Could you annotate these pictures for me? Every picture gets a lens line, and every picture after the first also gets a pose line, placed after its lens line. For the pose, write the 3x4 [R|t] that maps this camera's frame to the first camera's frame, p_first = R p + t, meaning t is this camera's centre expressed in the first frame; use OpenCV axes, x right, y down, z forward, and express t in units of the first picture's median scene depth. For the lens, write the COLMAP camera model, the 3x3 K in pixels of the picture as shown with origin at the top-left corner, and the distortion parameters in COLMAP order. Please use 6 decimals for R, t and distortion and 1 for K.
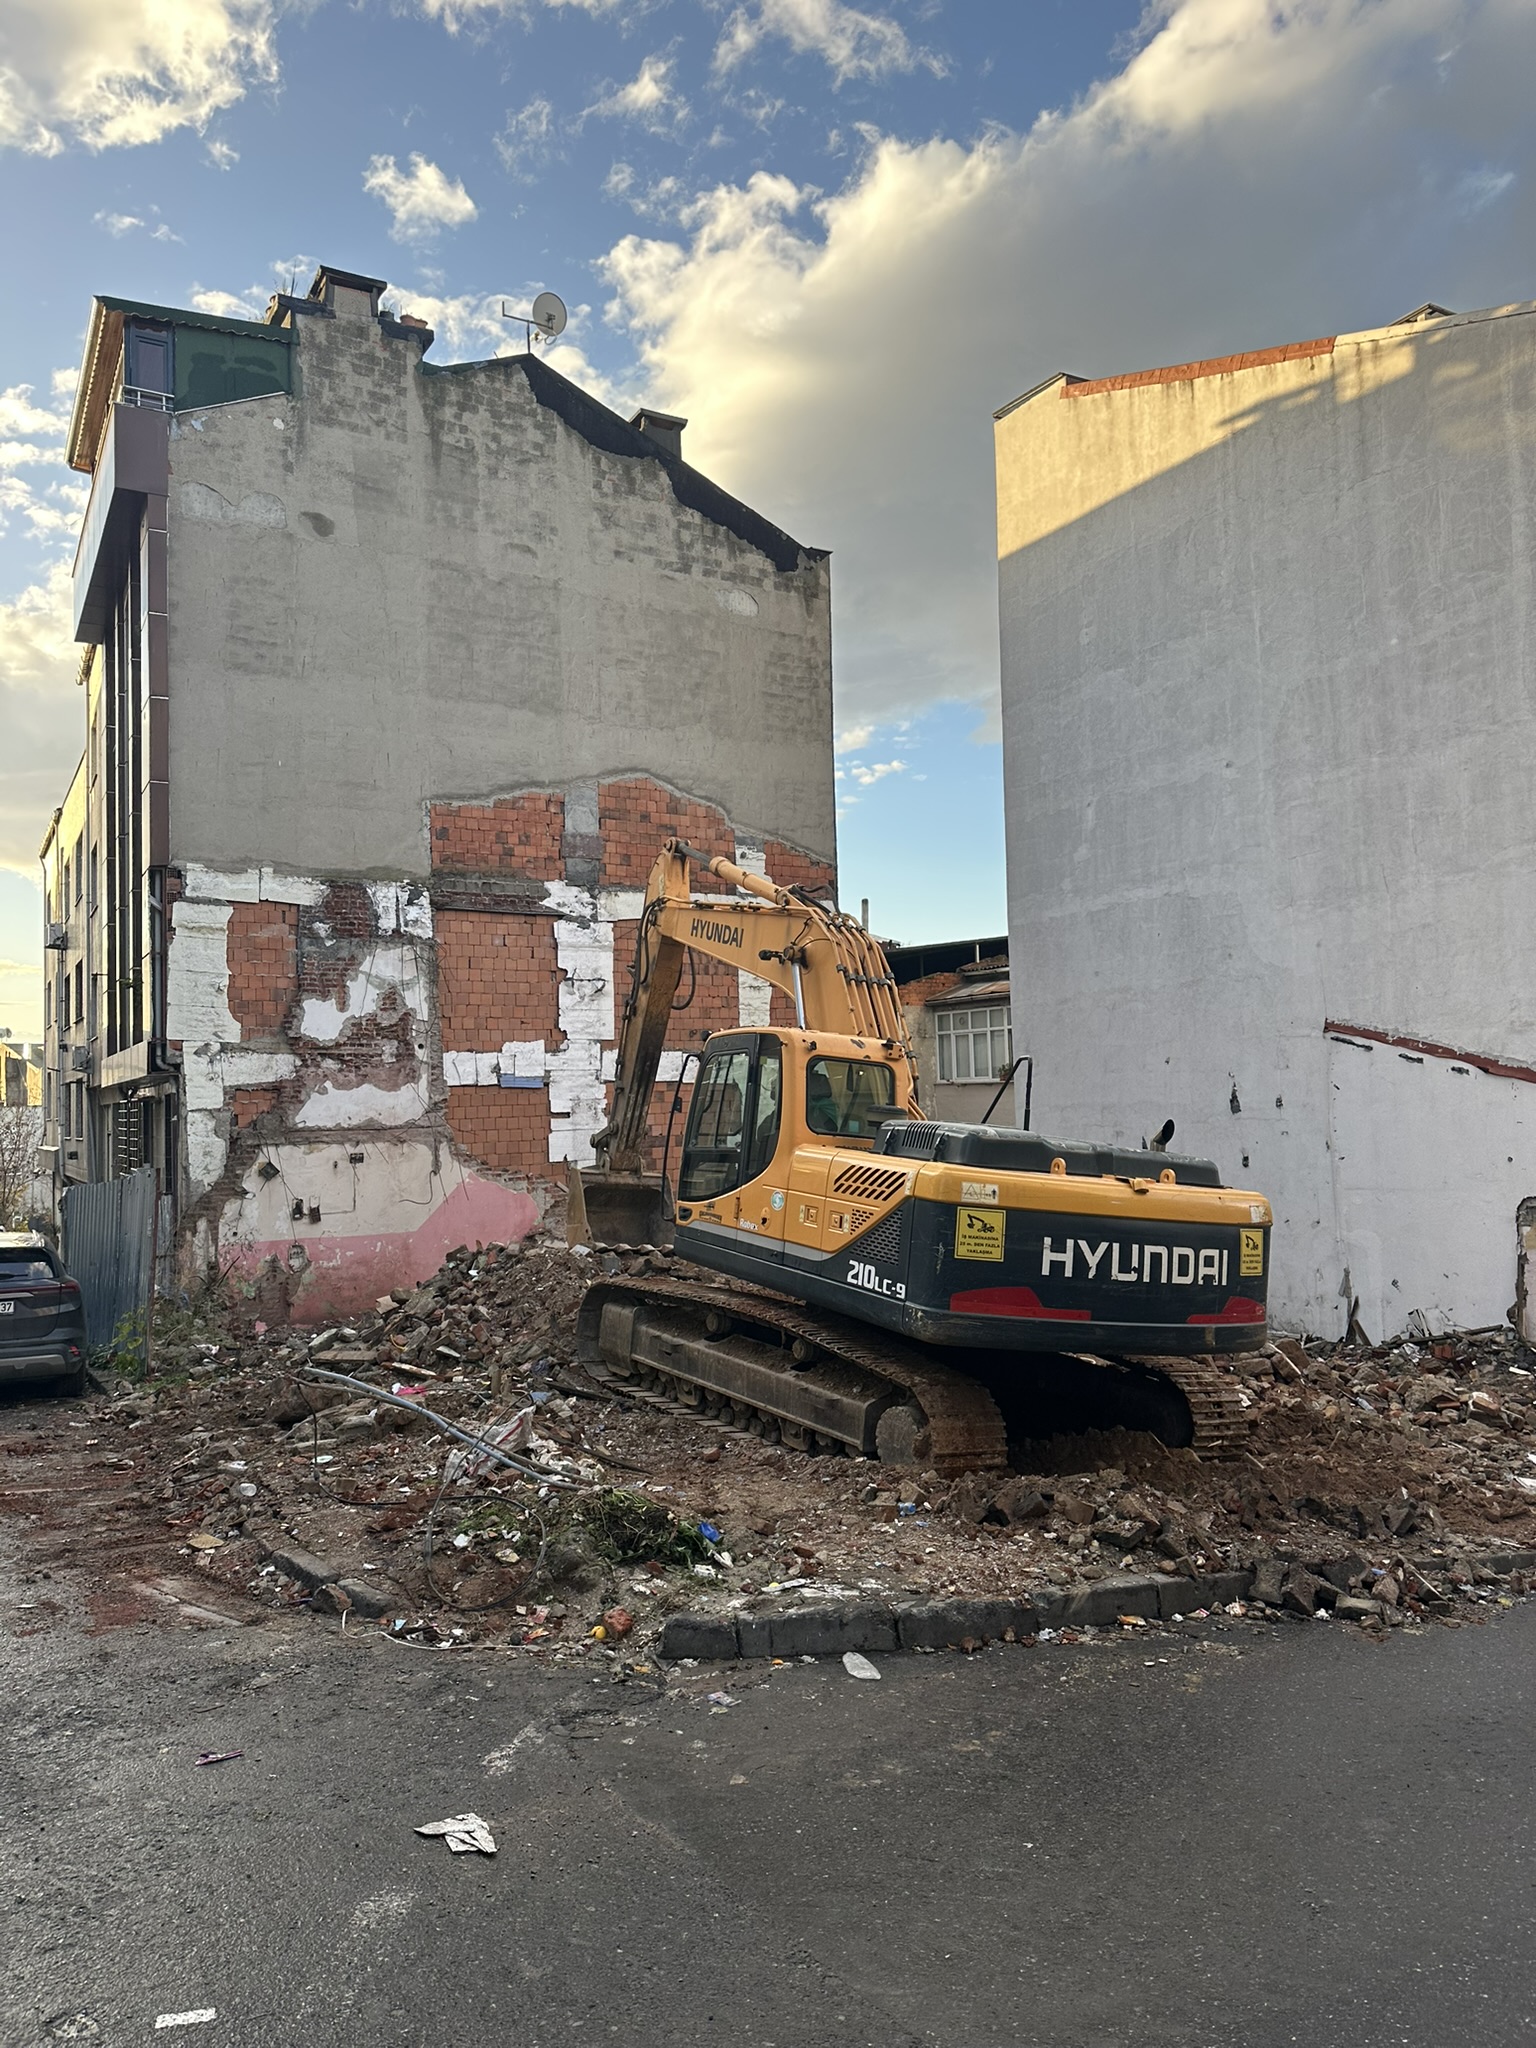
lens RADIAL K [[1426.0, 0, 774.8], [0, 1426.0, 1025.7], [0, 0, 1]] dist [0.193099, -0.393611]
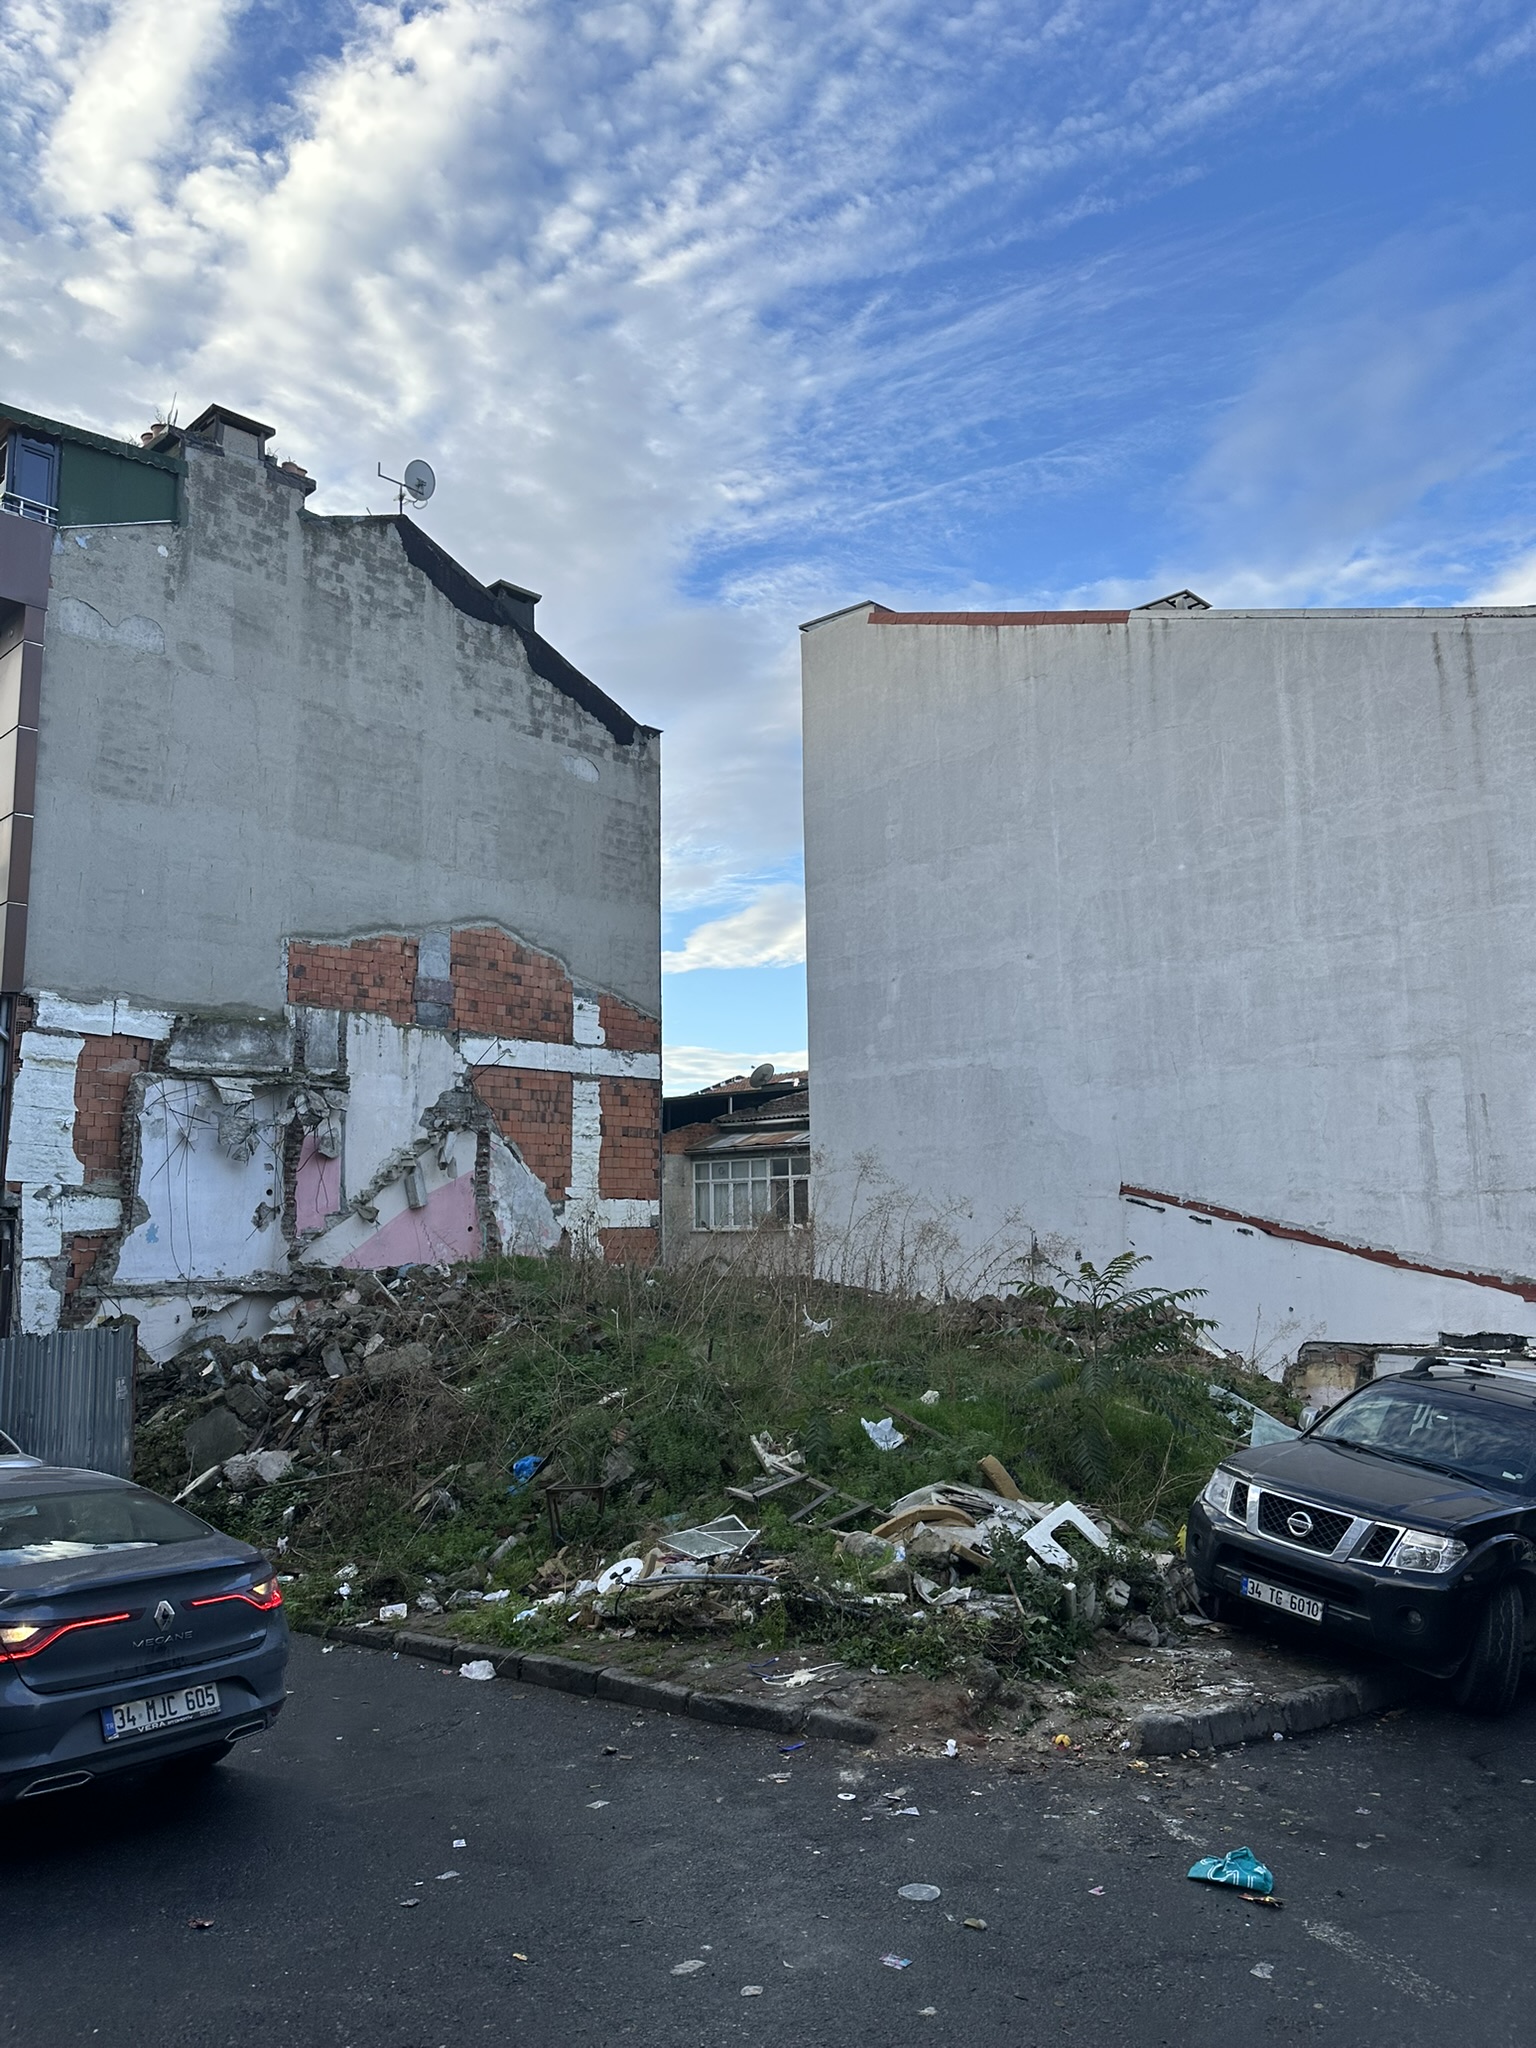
lens RADIAL K [[1425.9, 0, 777.1], [0, 1425.9, 1021.2], [0, 0, 1]] dist [0.186881, -0.383676]
pose [[0.959431, 0.052423, 0.277025, -0.191090], [-0.024109, 0.994218, -0.104643, -0.005510], [-0.280909, 0.093719, 0.955147, -0.021276]]
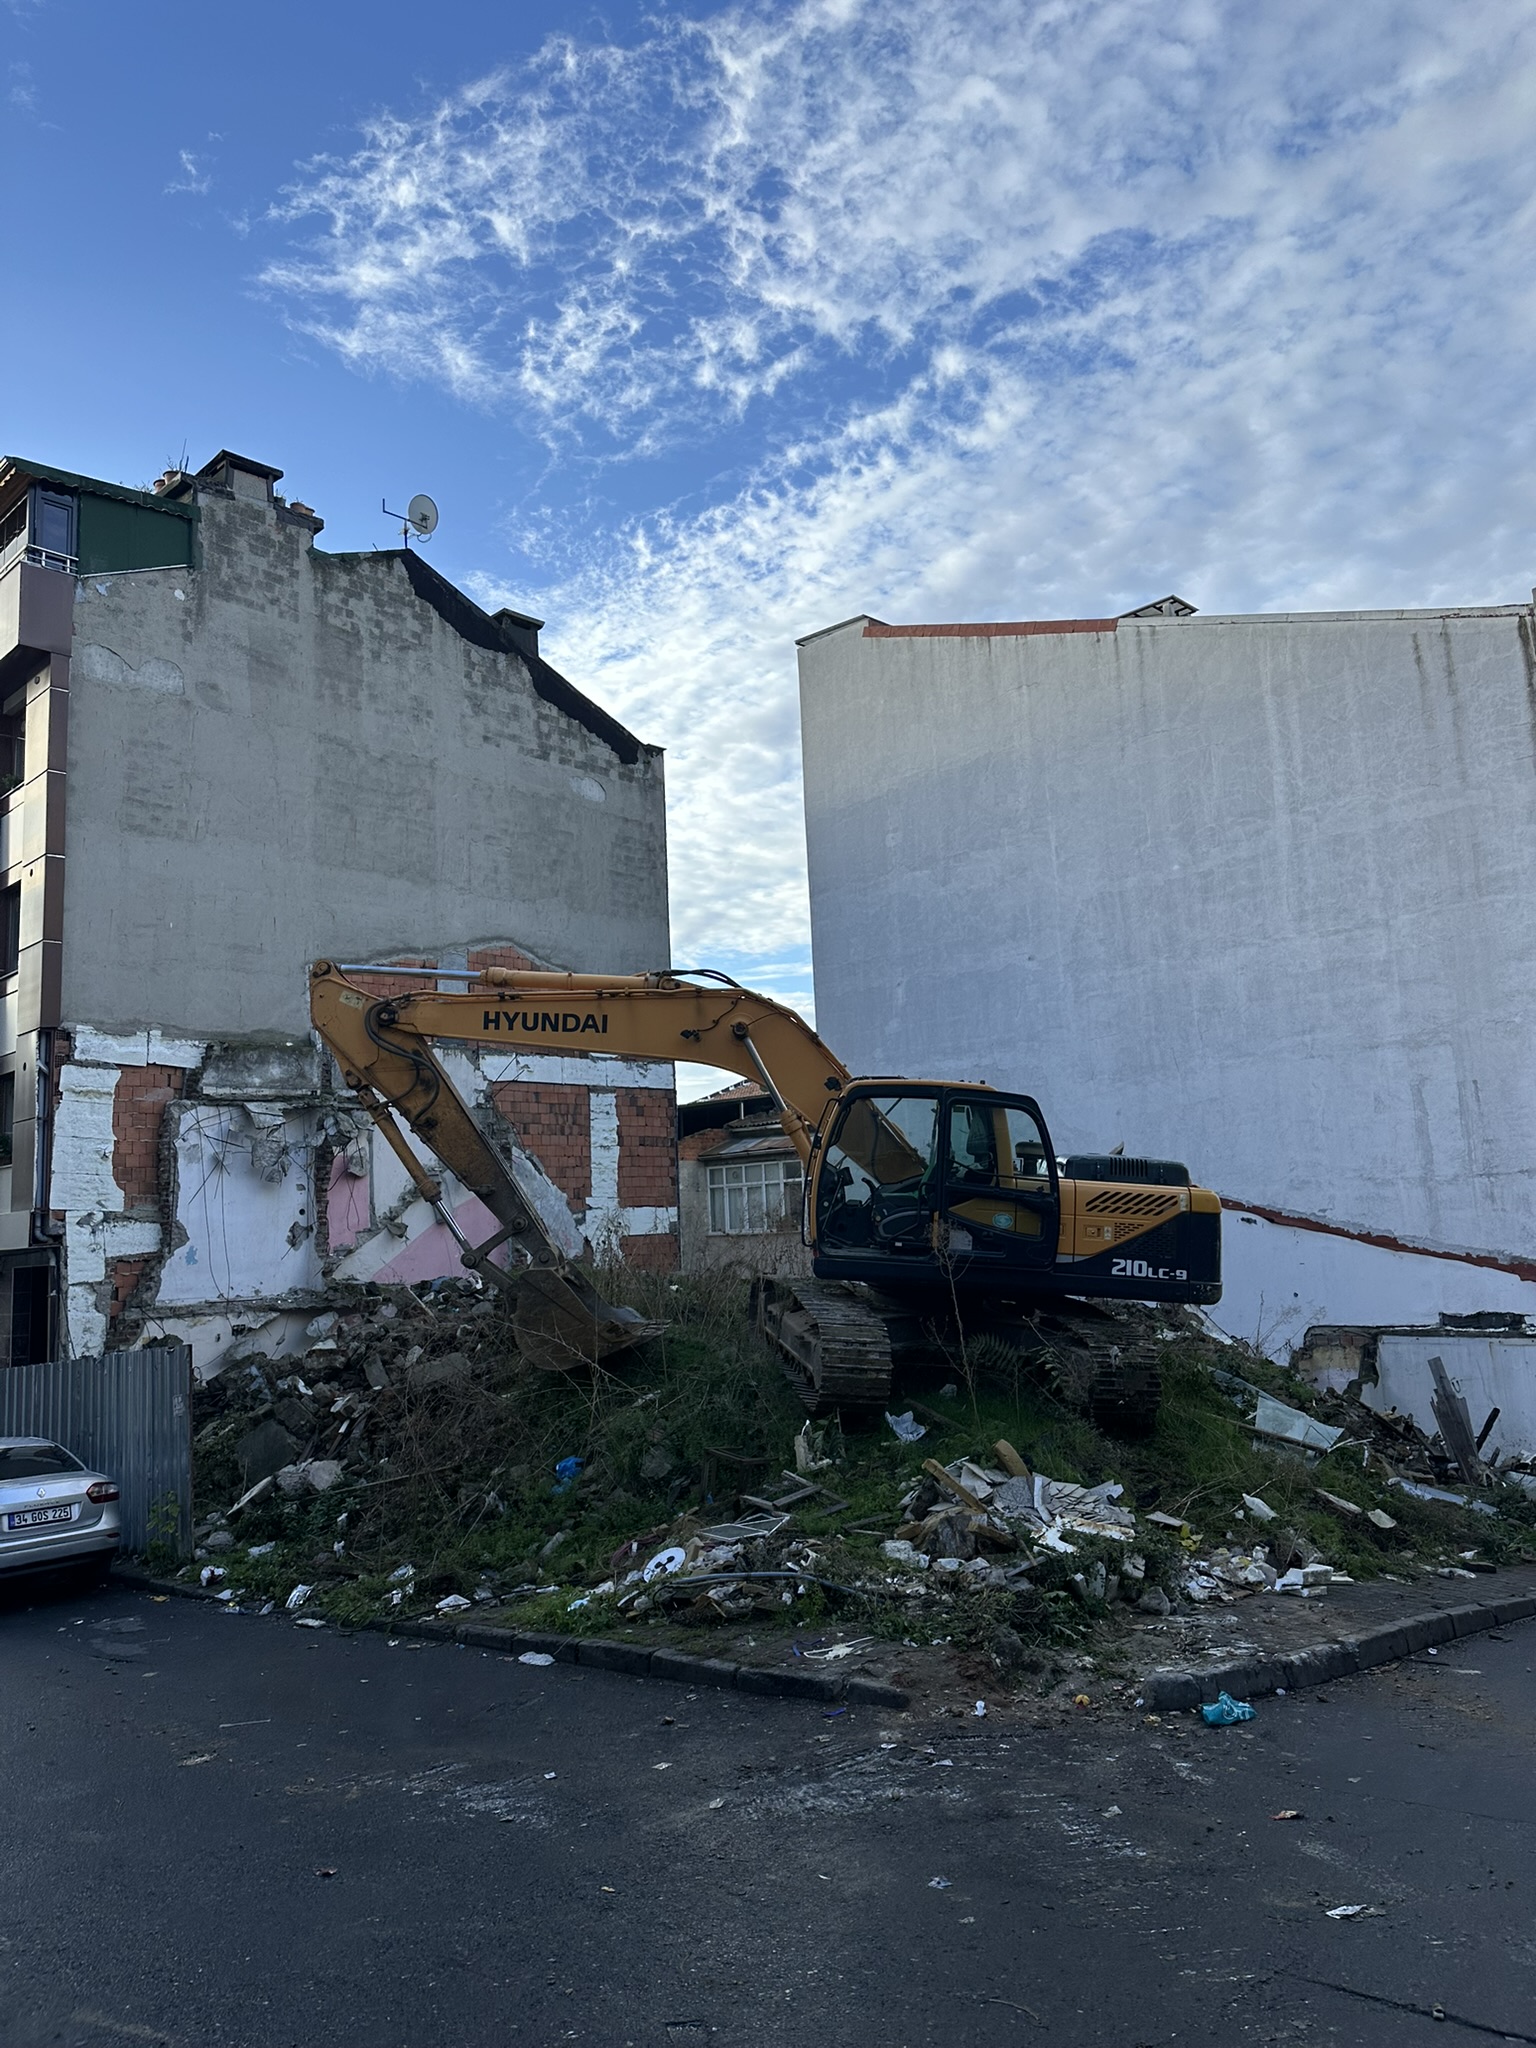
lens RADIAL K [[1425.0, 0, 776.7], [0, 1425.0, 1019.3], [0, 0, 1]] dist [0.190822, -0.399448]
pose [[0.961551, 0.022506, 0.273702, -0.203295], [0.006812, 0.994375, -0.105697, -0.009203], [-0.274541, 0.103497, 0.955989, -0.048374]]
